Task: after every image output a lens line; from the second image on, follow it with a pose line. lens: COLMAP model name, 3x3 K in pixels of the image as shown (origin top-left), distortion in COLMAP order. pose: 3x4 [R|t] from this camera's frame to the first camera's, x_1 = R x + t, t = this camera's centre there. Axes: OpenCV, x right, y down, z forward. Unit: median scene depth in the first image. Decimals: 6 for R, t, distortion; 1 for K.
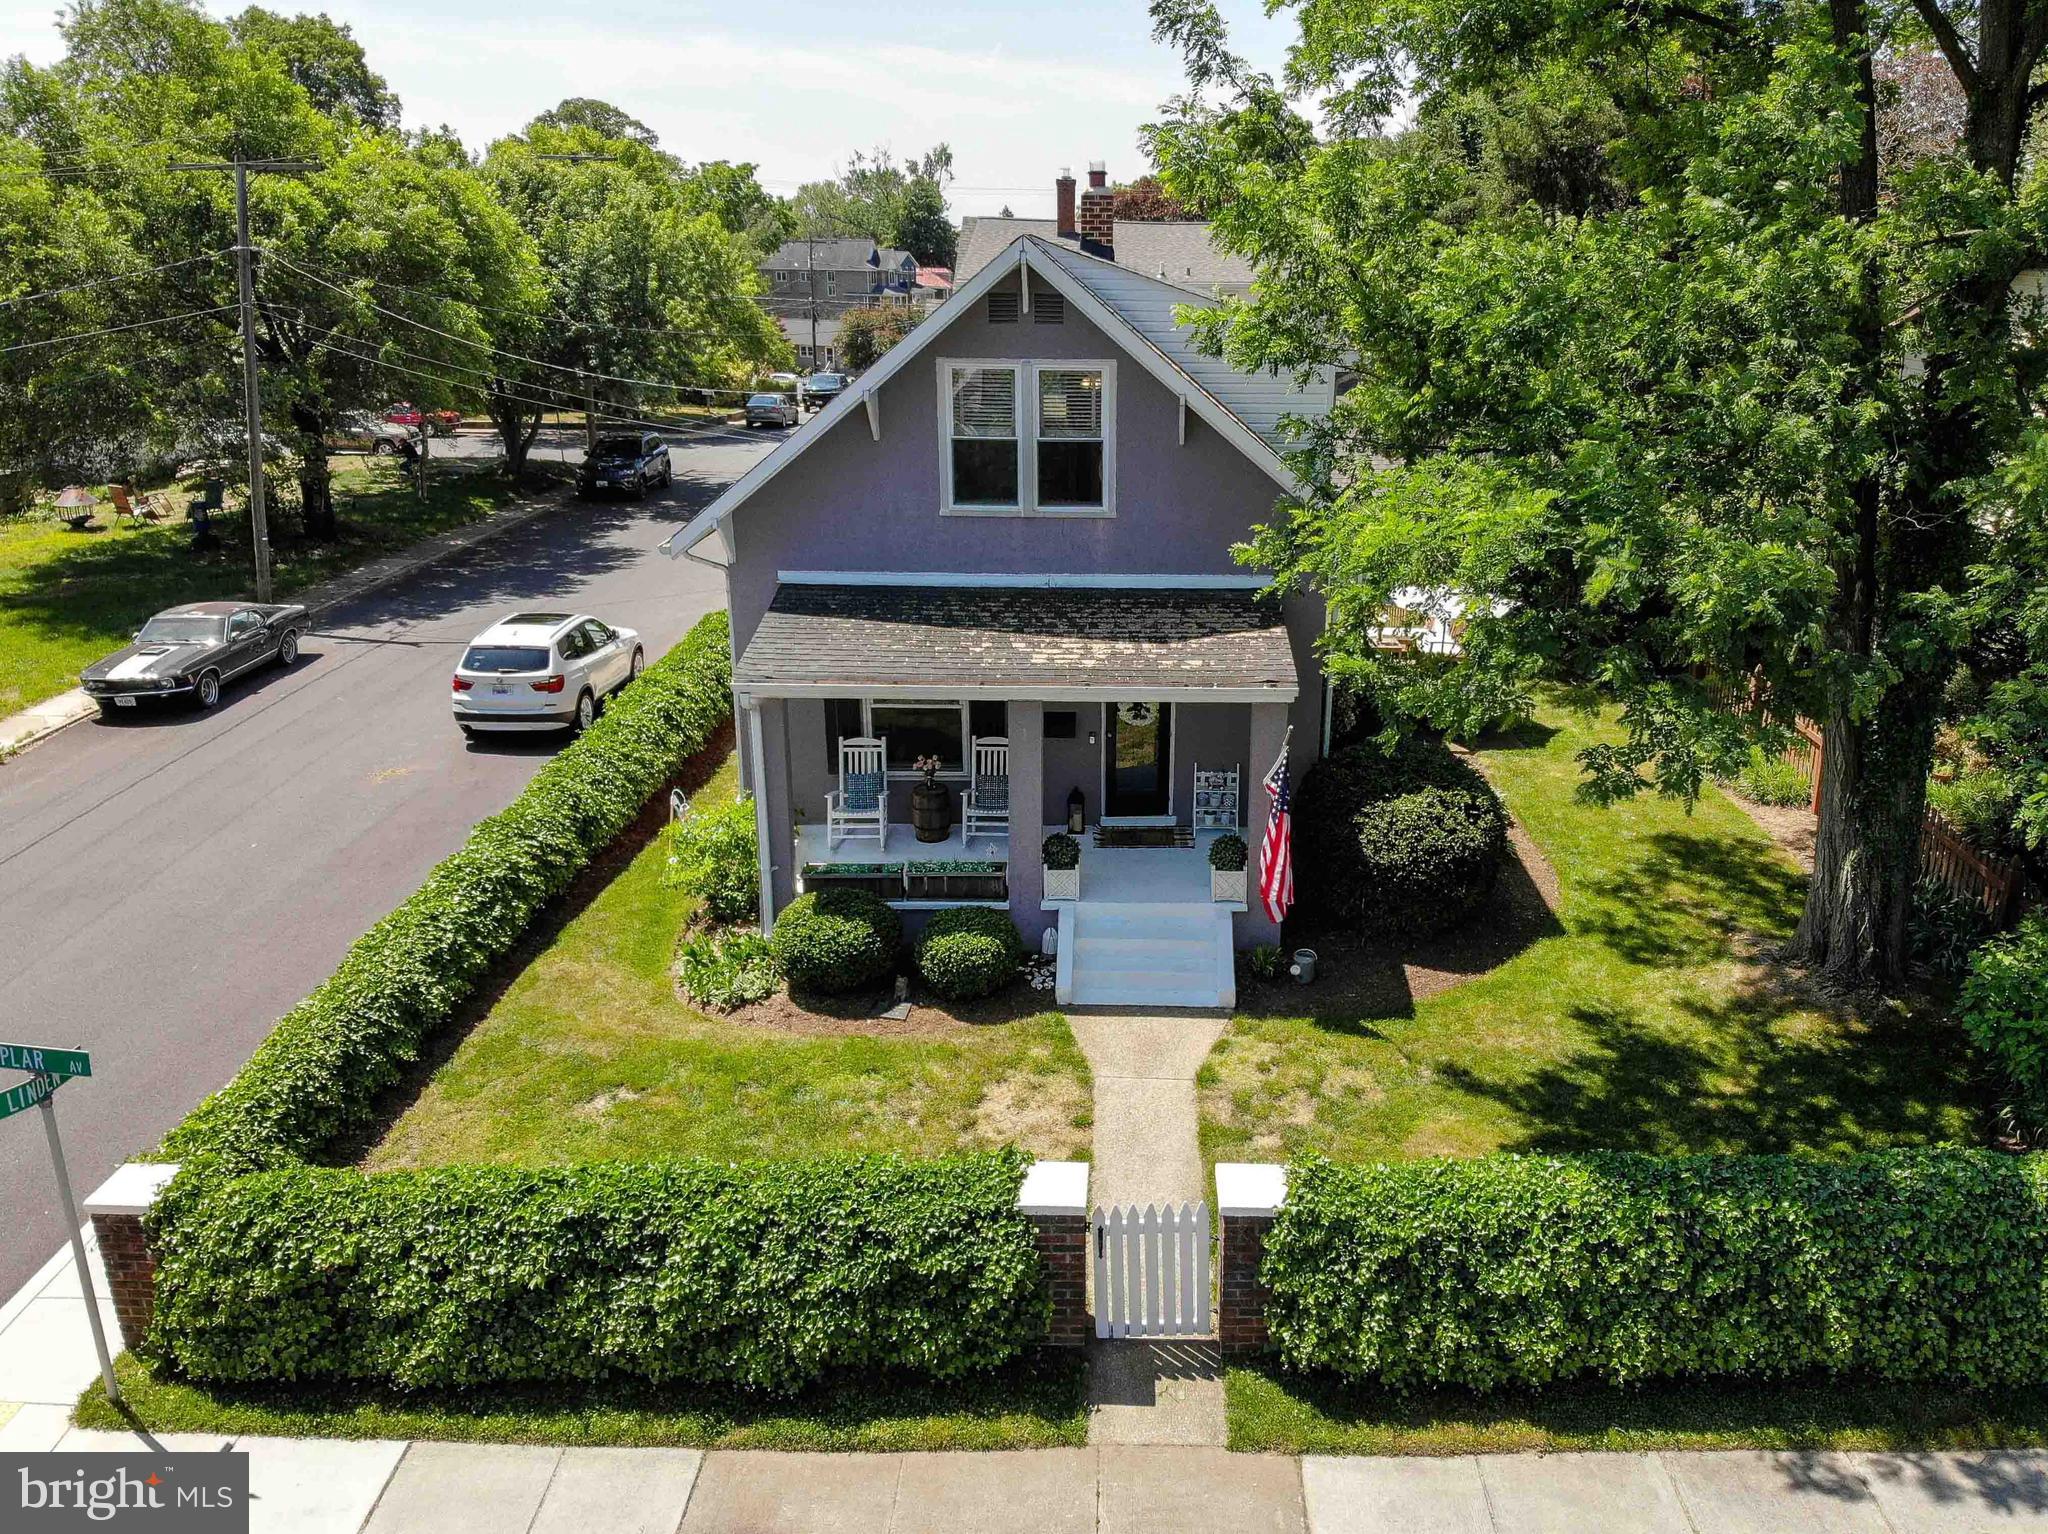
lens RADIAL K [[1545.3, 0, 1106.1], [0, 1545.3, 746.5], [0, 0, 1]] dist [0.049798, -0.094340]
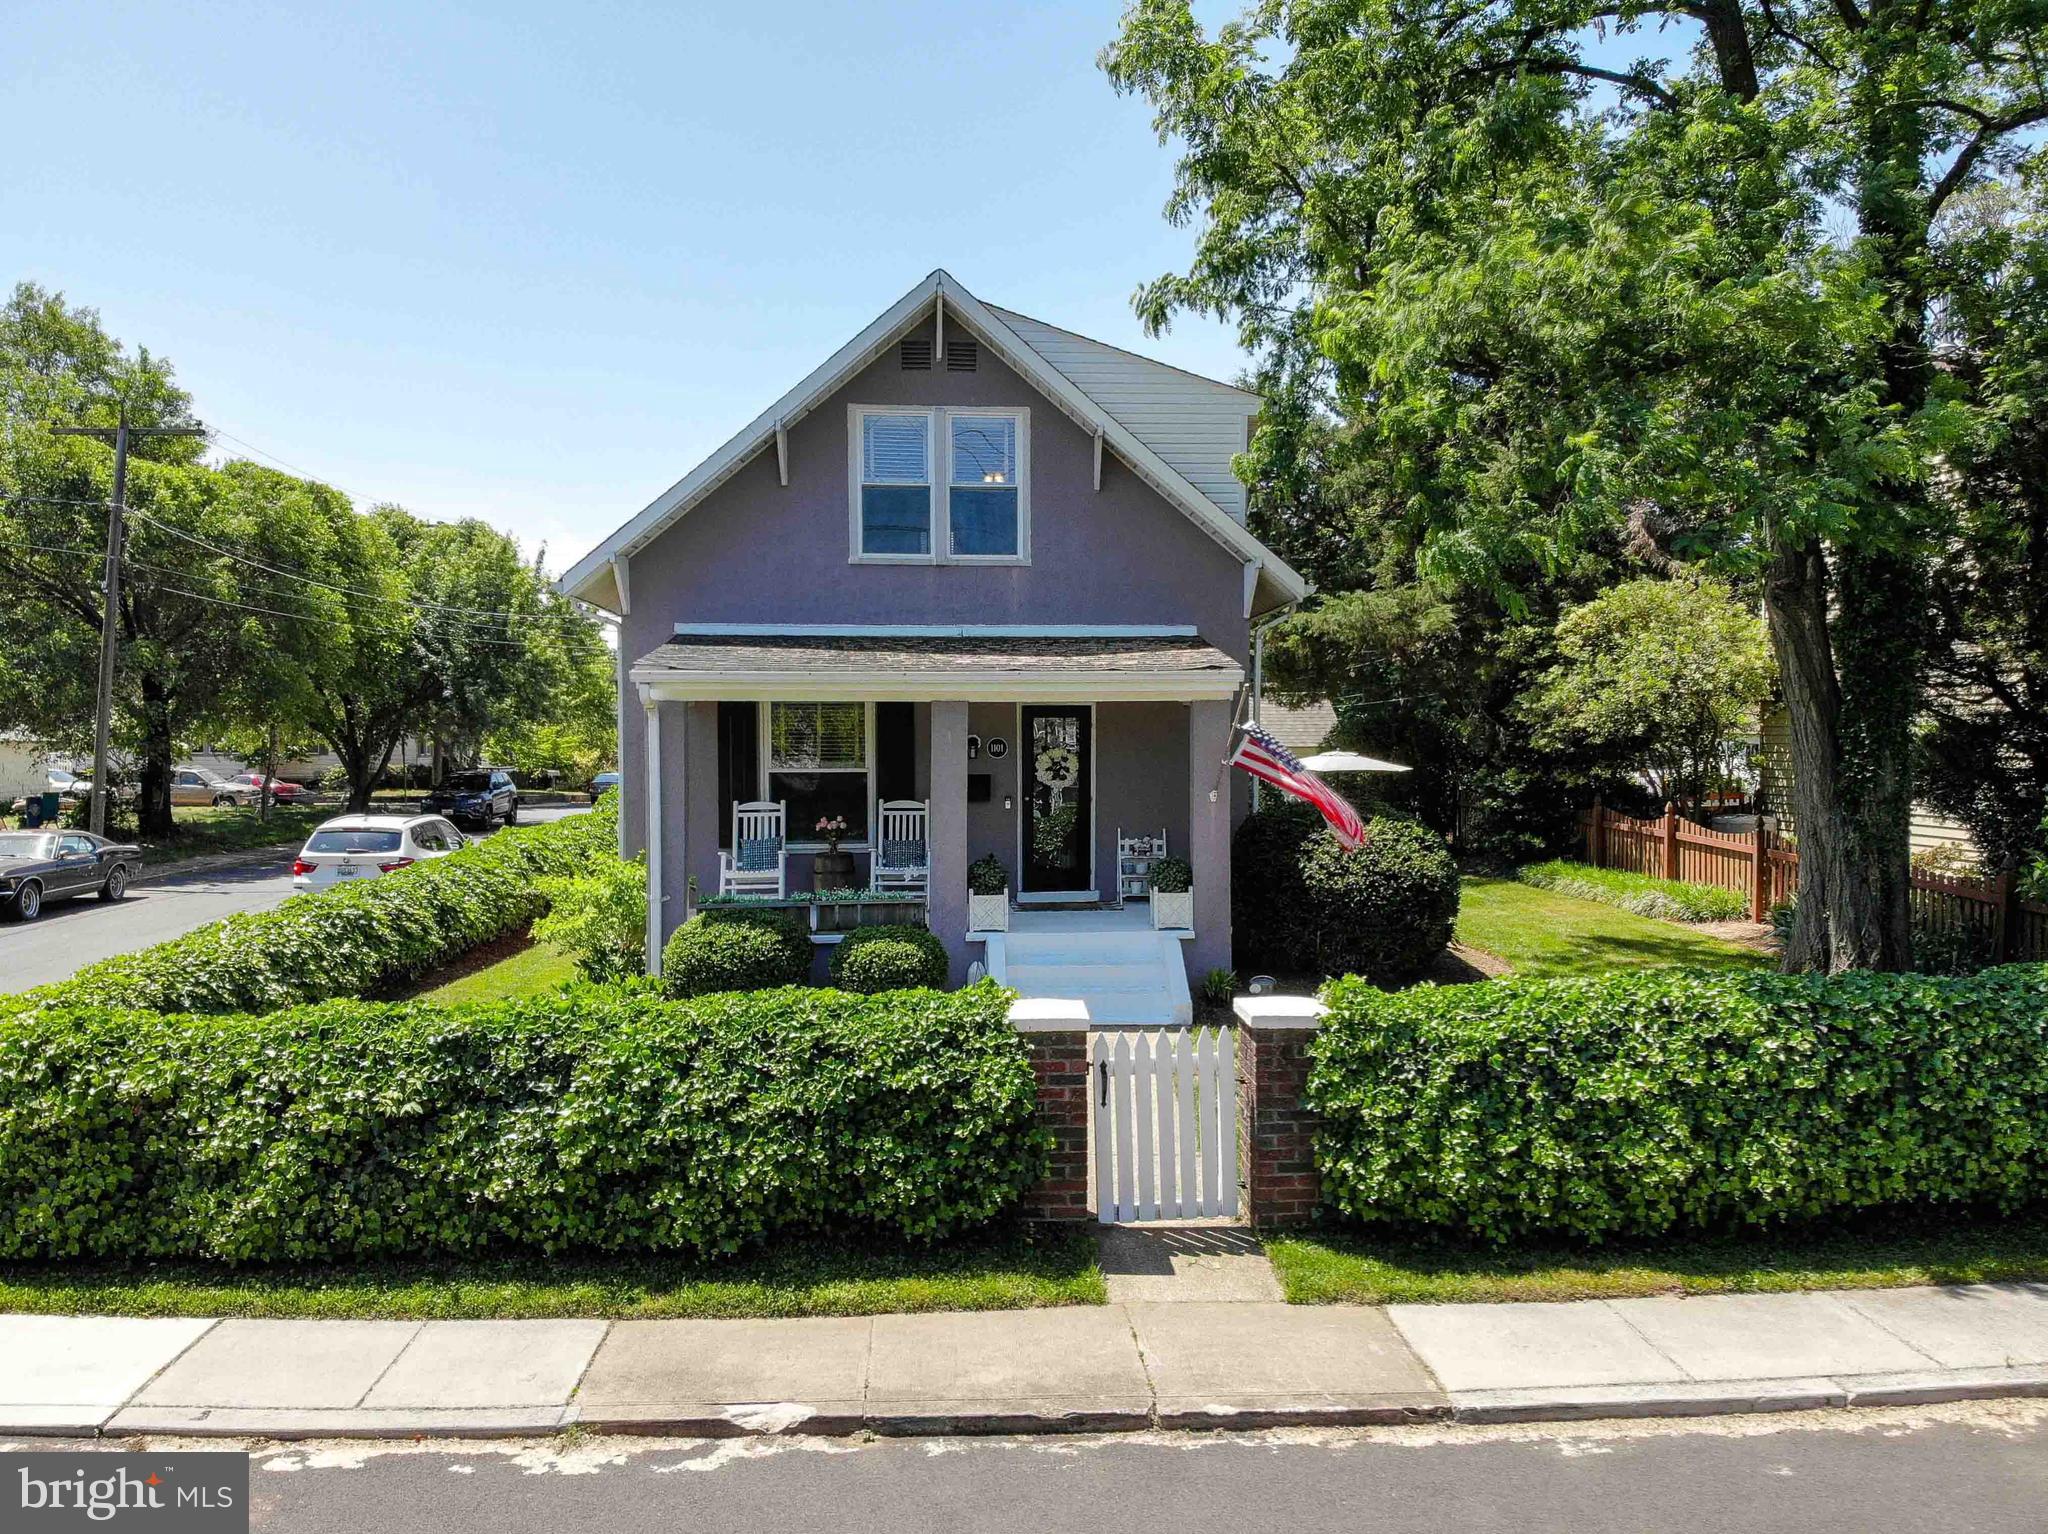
lens RADIAL K [[1525.5, 0, 1002.2], [0, 1525.5, 812.6], [0, 0, 1]] dist [0.059087, -0.122470]
pose [[0.998690, -0.010241, 0.050137, -0.099562], [0.022549, 0.967588, -0.251525, 0.393941], [-0.045936, 0.252326, 0.966551, 0.192469]]
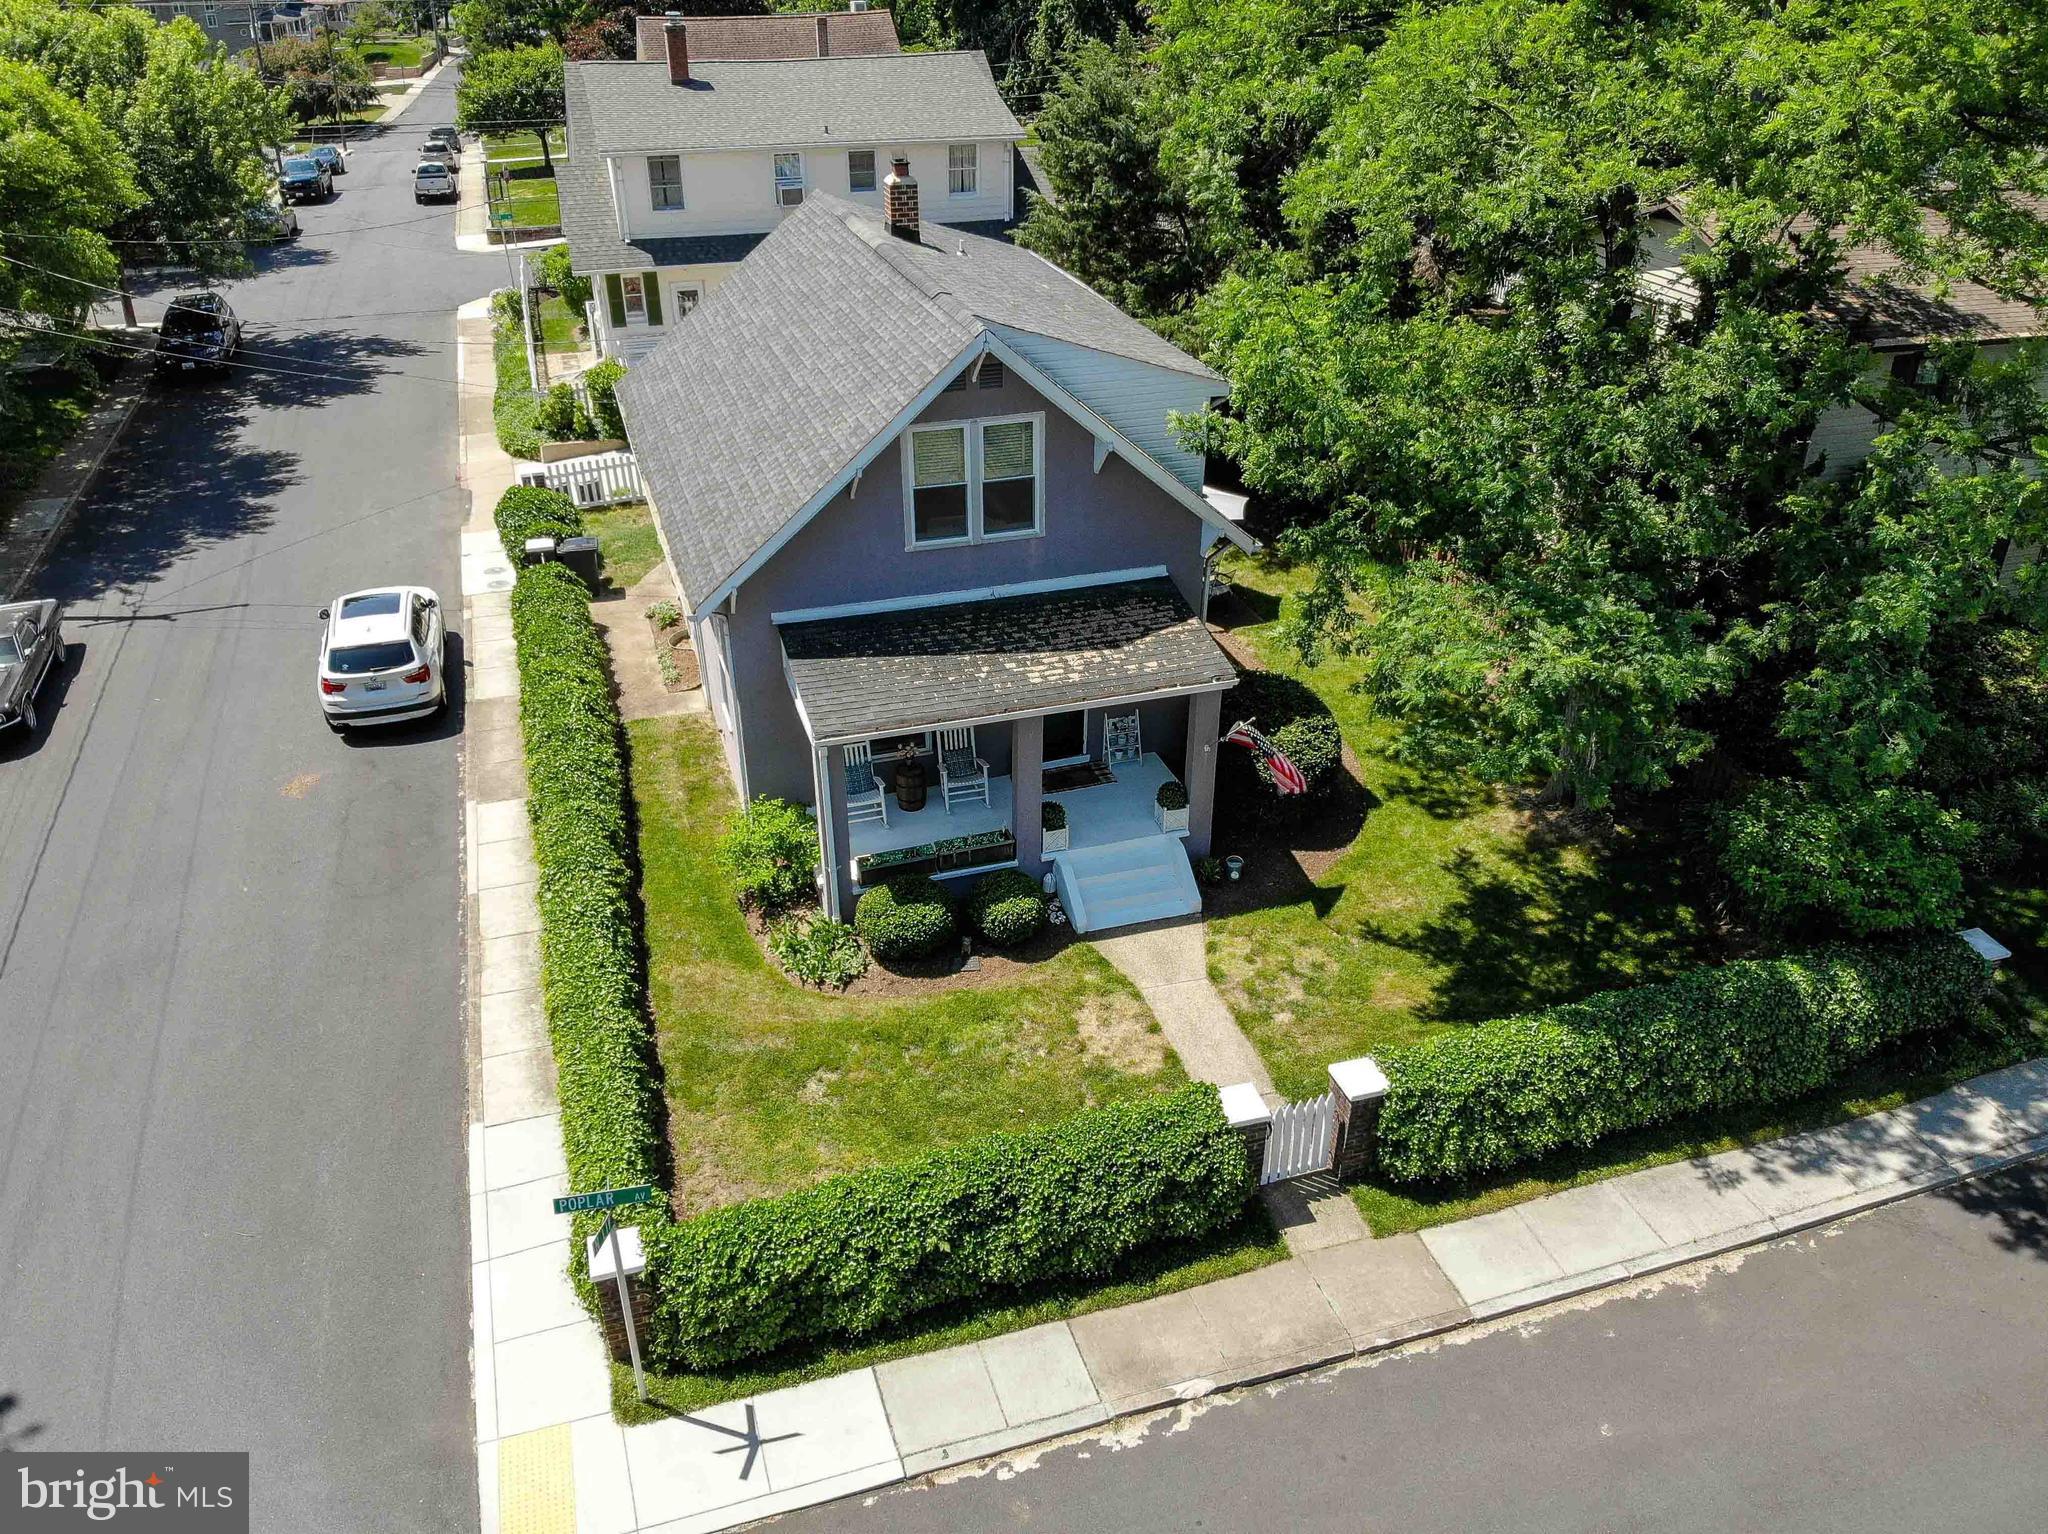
lens RADIAL K [[1477.3, 0, 1004.7], [0, 1477.3, 822.8], [0, 0, 1]] dist [0.086665, -0.178999]
pose [[0.954496, -0.166179, 0.247634, -0.575532], [0.102702, 0.962732, 0.250197, -0.368576], [-0.279982, -0.213380, 0.935991, -0.225001]]
